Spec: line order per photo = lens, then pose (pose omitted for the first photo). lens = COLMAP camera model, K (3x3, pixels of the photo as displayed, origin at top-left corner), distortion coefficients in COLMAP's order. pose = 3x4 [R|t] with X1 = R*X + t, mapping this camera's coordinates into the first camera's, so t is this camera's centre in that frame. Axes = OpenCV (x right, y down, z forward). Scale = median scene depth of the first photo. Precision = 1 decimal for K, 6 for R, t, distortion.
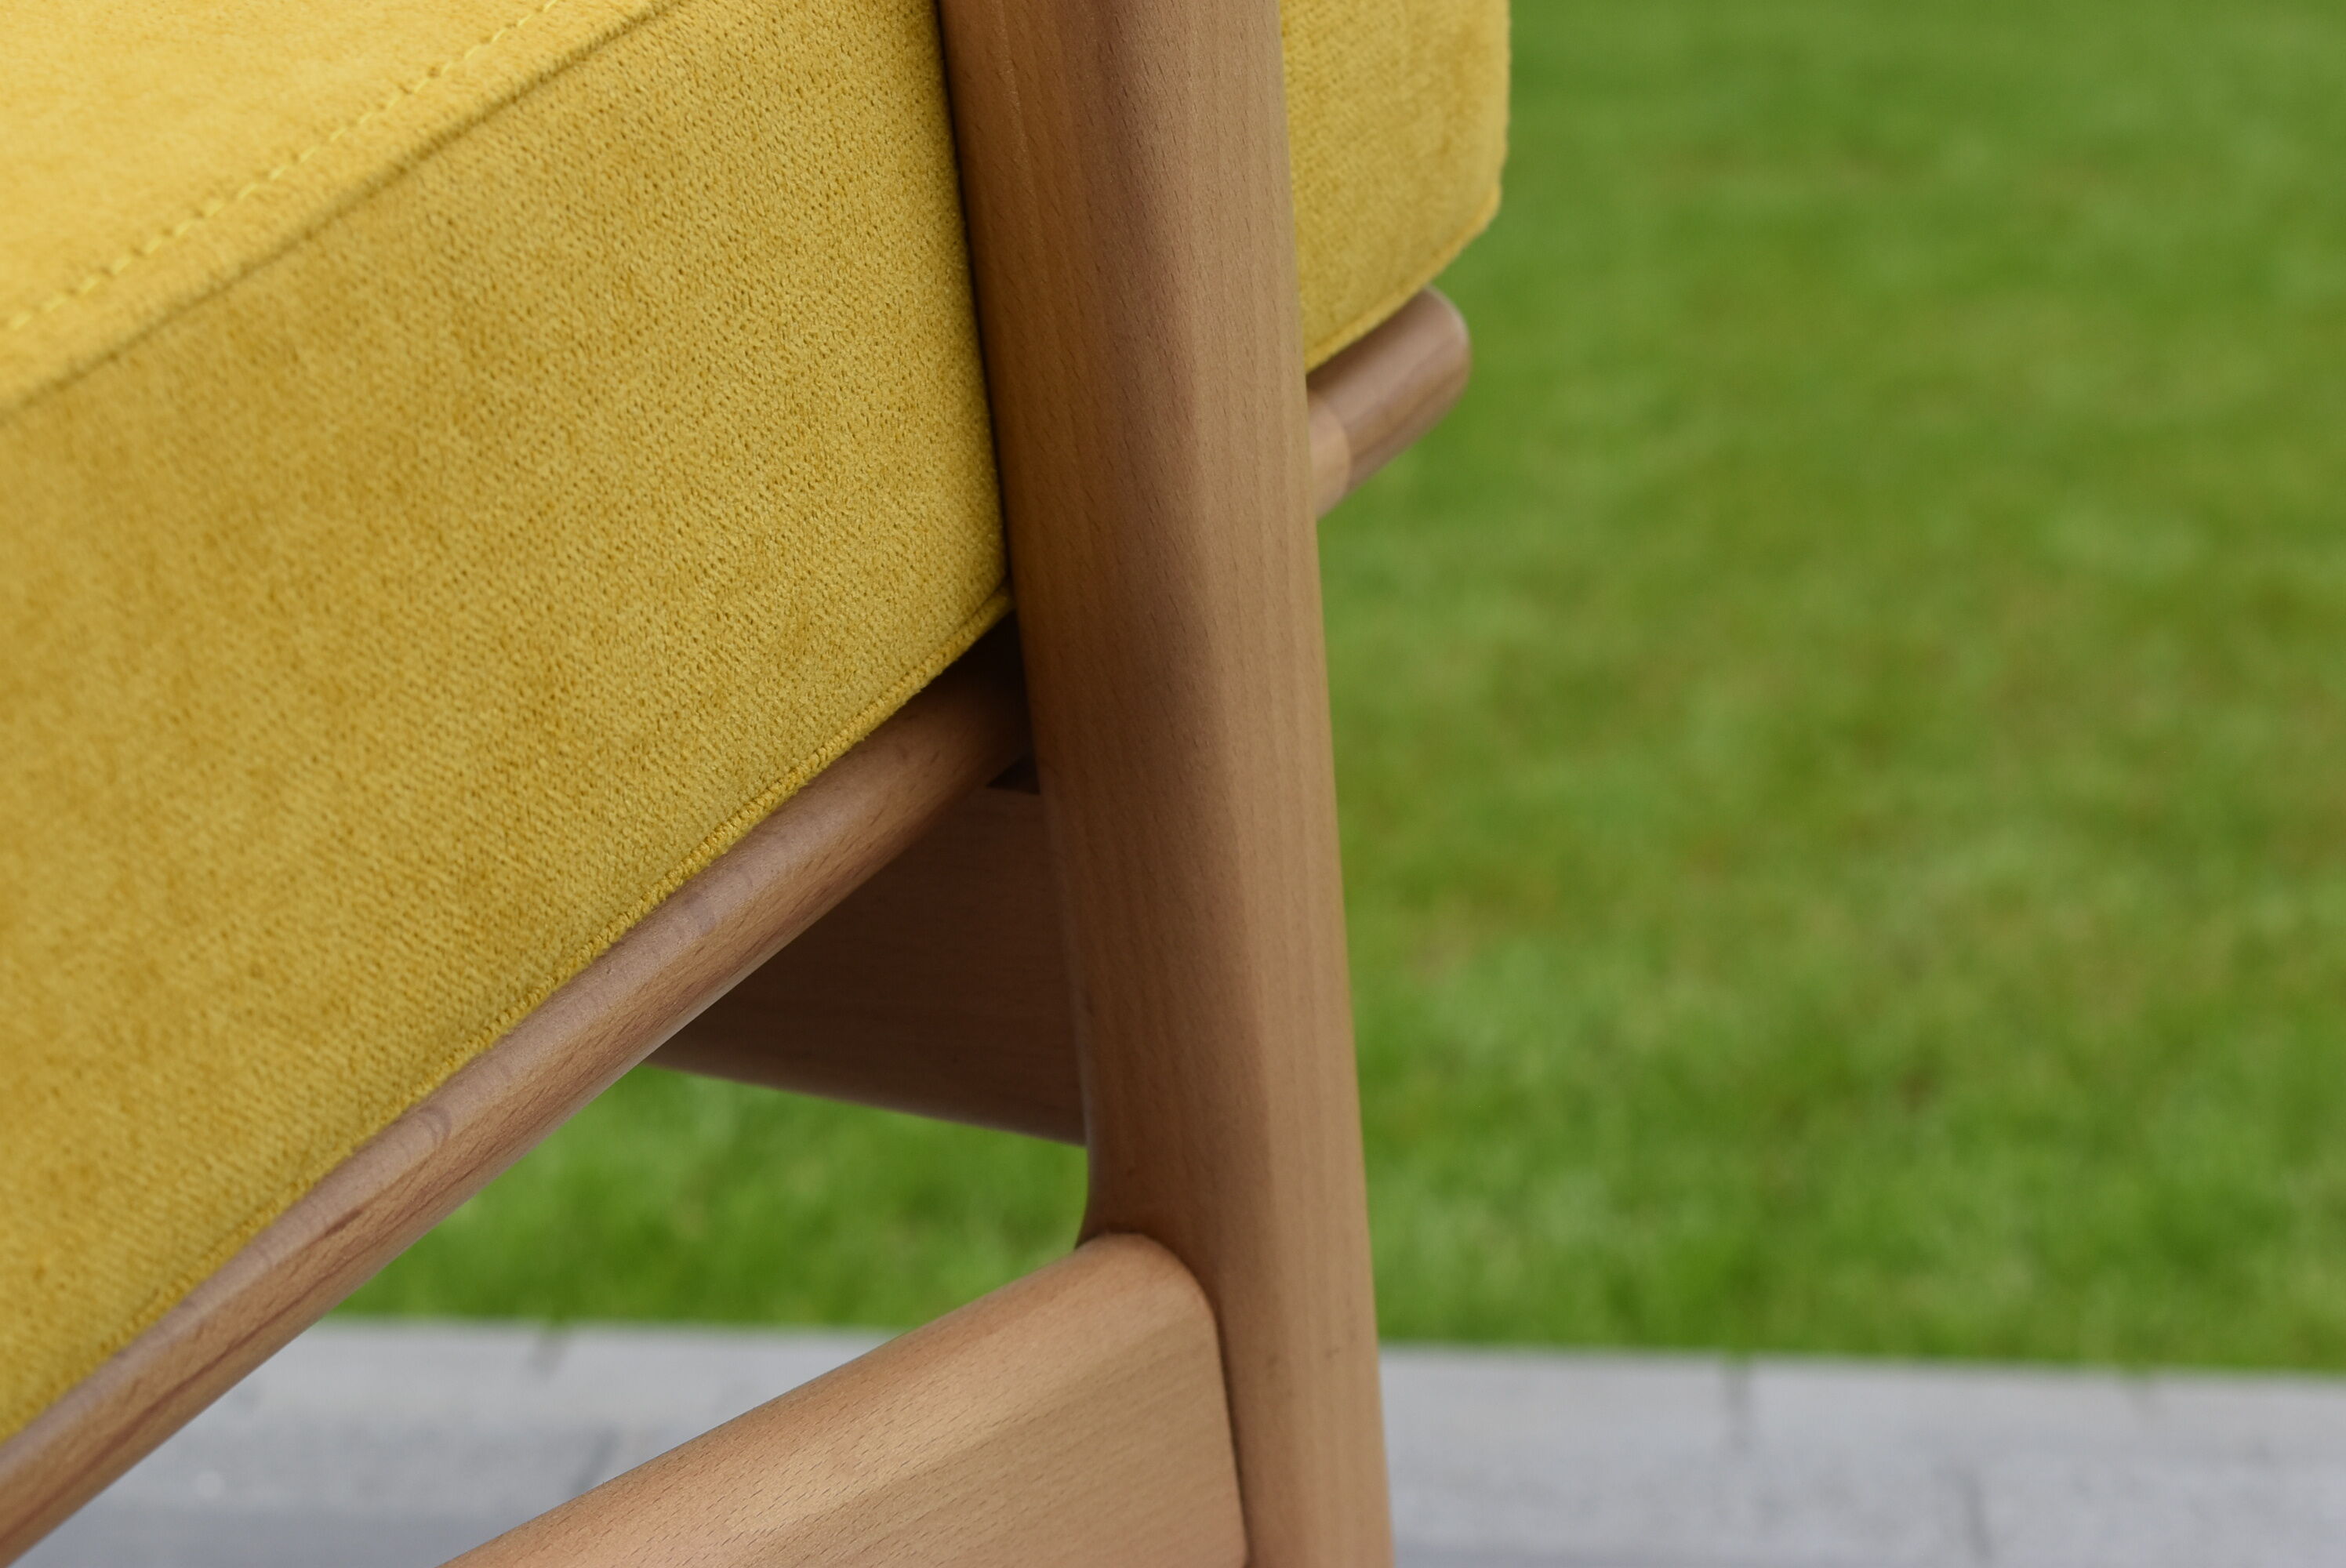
lens RADIAL K [[5338.2, 0, 1173.0], [0, 5338.2, 784.0], [0, 0, 1]] dist [0.072711, 0.072511]
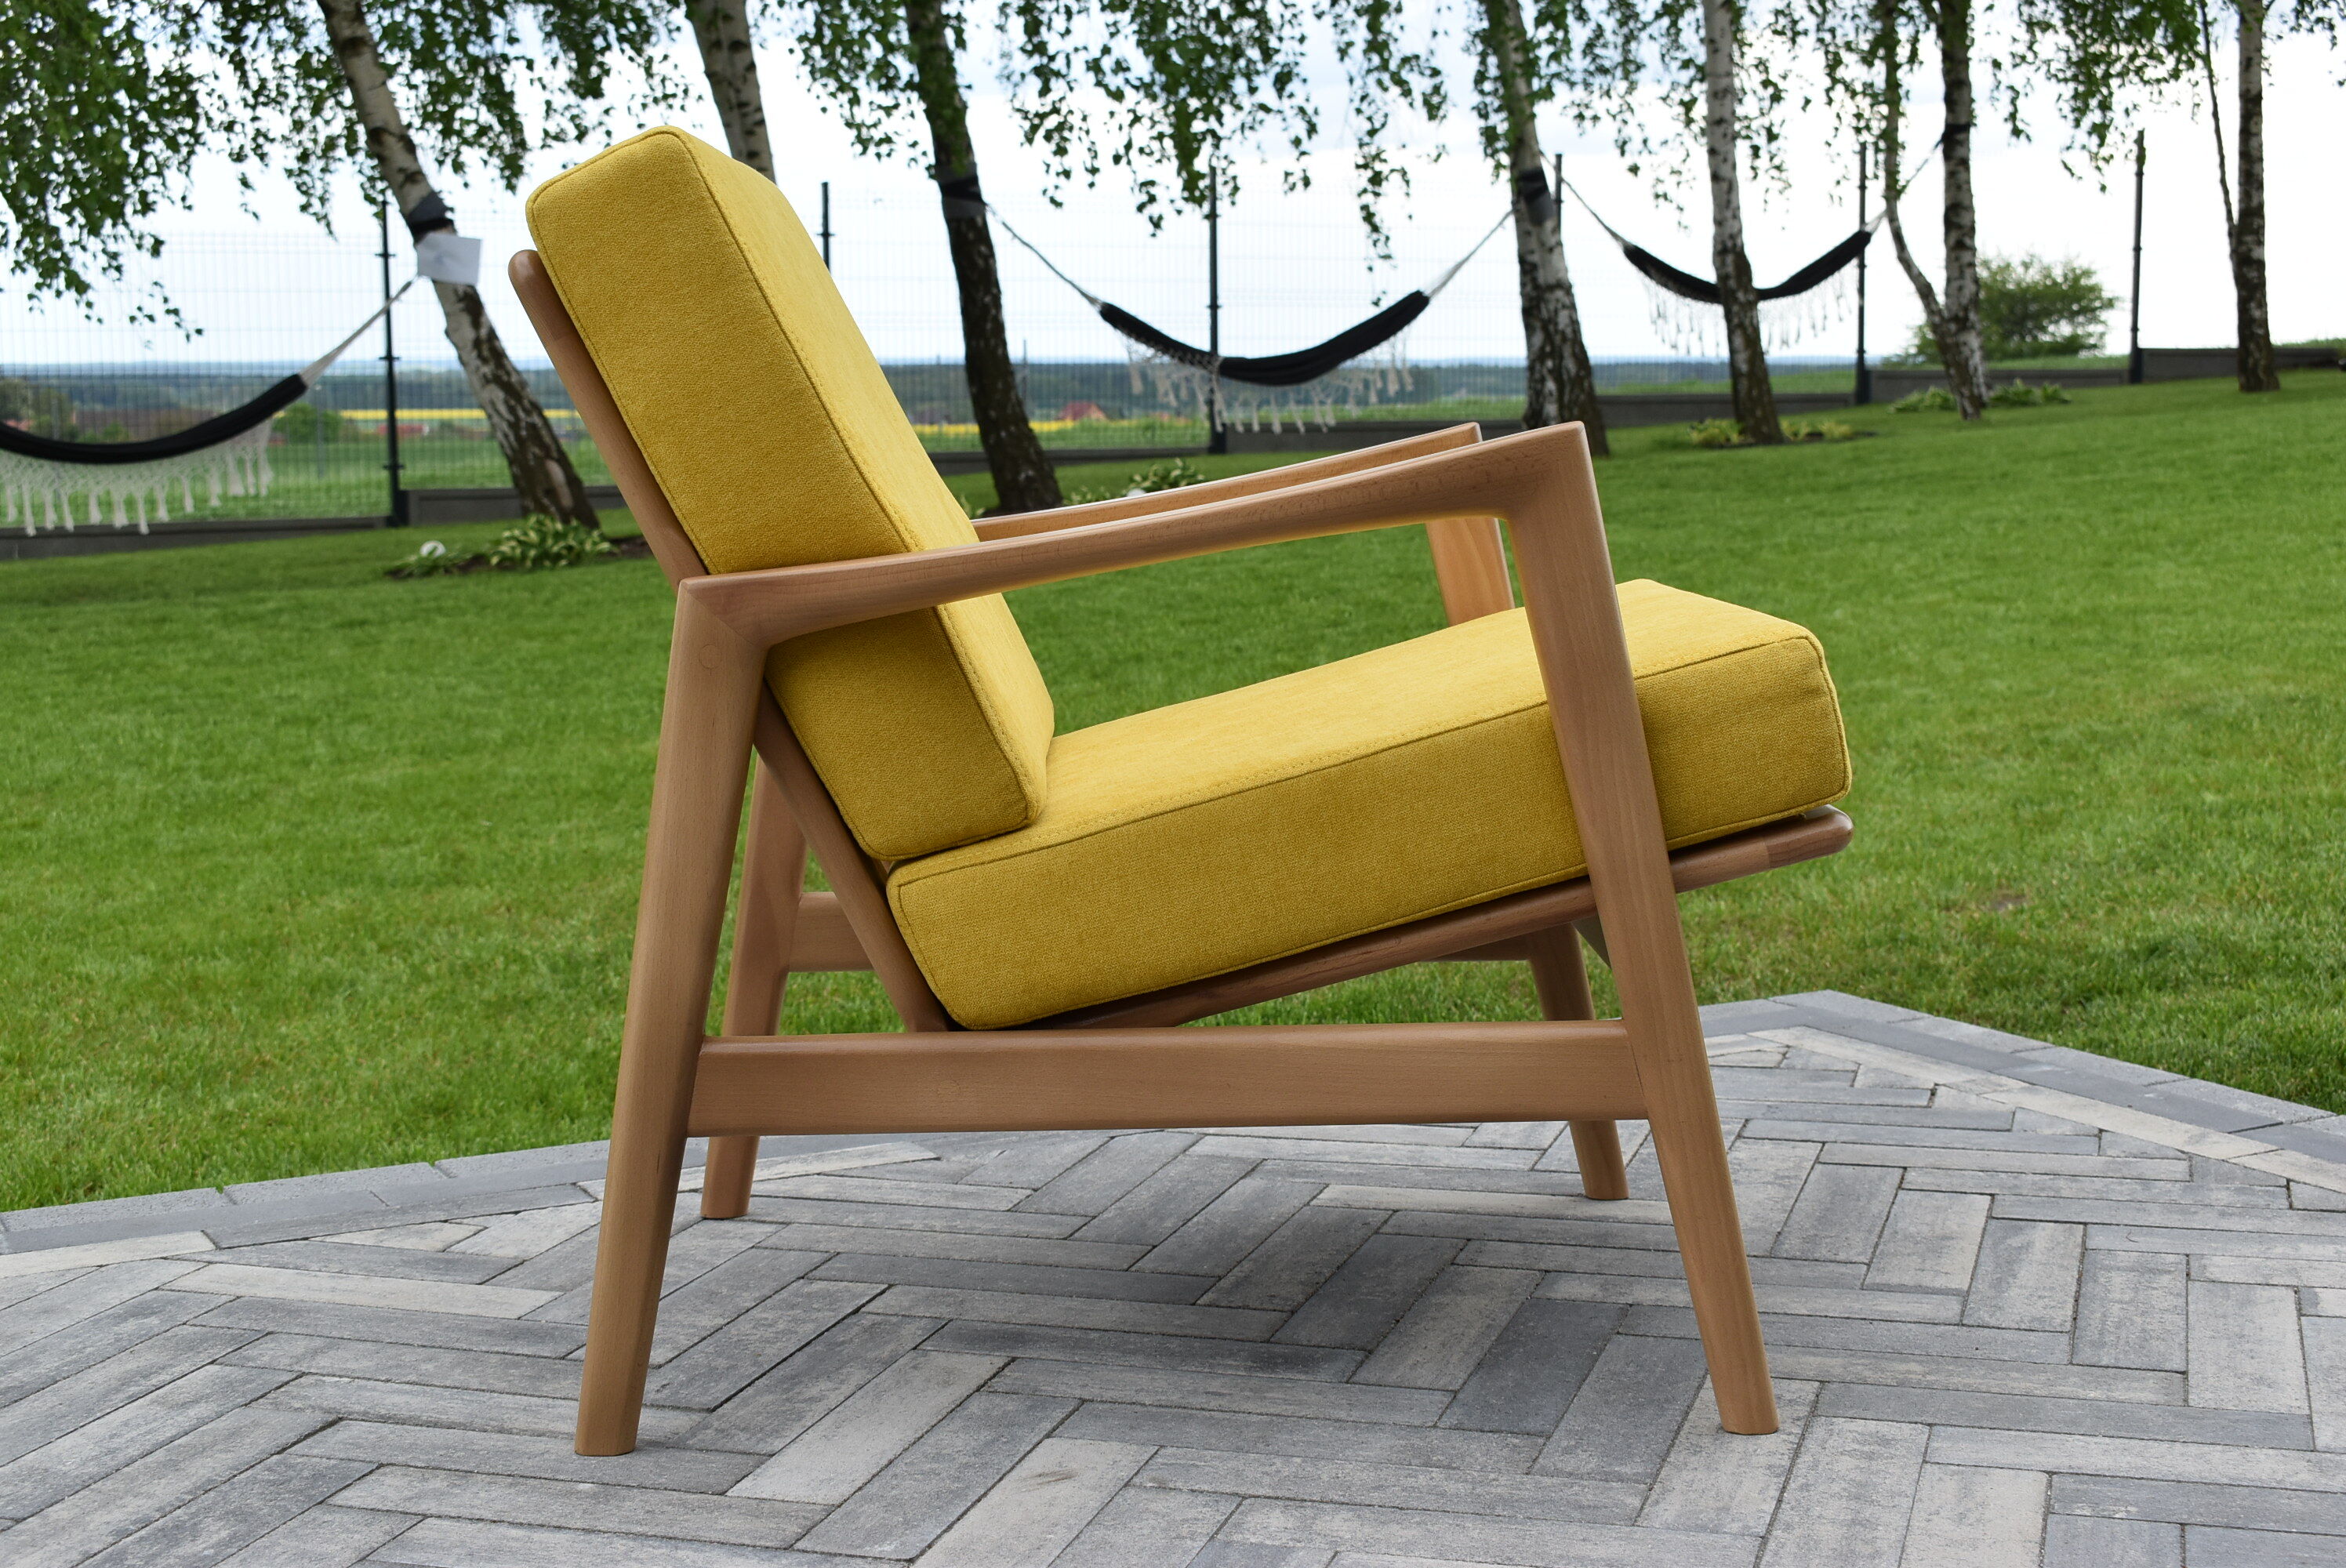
lens RADIAL K [[3196.8, 0, 1173.0], [0, 3196.8, 784.0], [0, 0, 1]] dist [-0.039976, 0.024031]
pose [[0.856111, -0.079157, 0.510694, -0.117684], [0.134670, 0.988229, -0.072582, 0.036214], [-0.498937, 0.130914, 0.856693, -0.350258]]
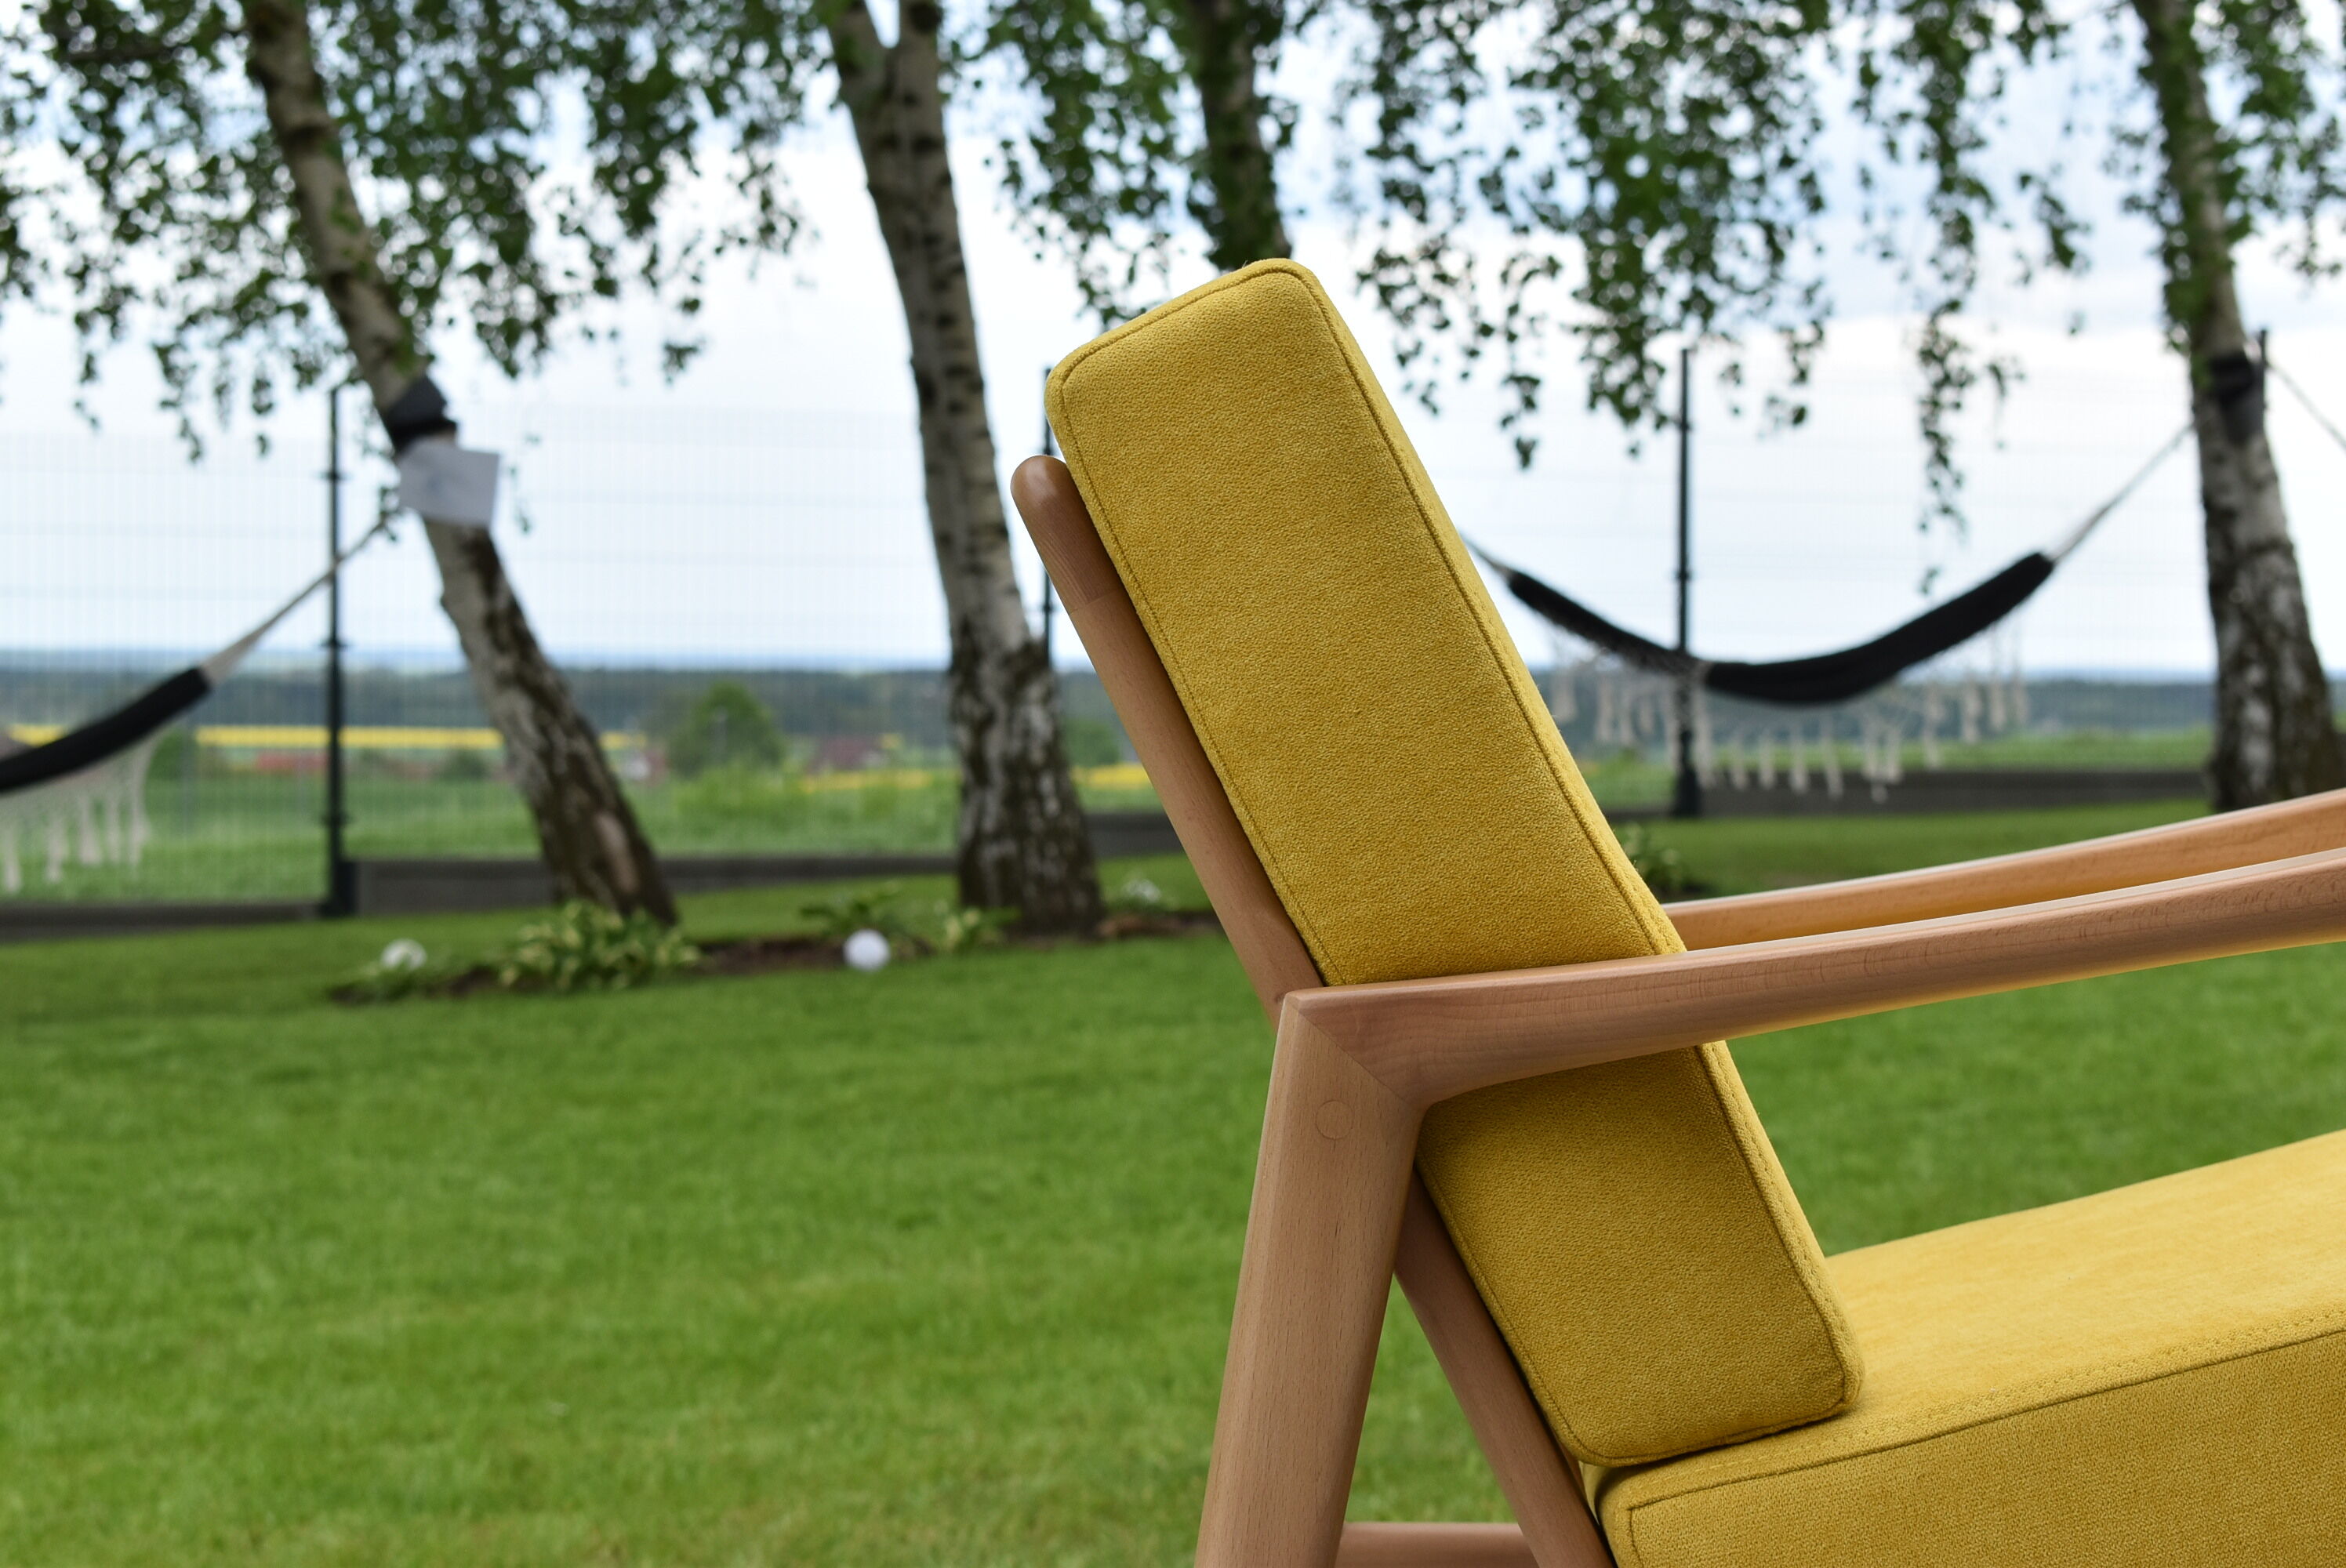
lens RADIAL K [[5338.2, 0, 1173.0], [0, 5338.2, 784.0], [0, 0, 1]] dist [0.072711, 0.072511]
pose [[0.891741, -0.011236, 0.452407, -0.164929], [0.108044, 0.976069, -0.188724, 0.033633], [-0.439460, 0.217172, 0.871614, -0.332468]]
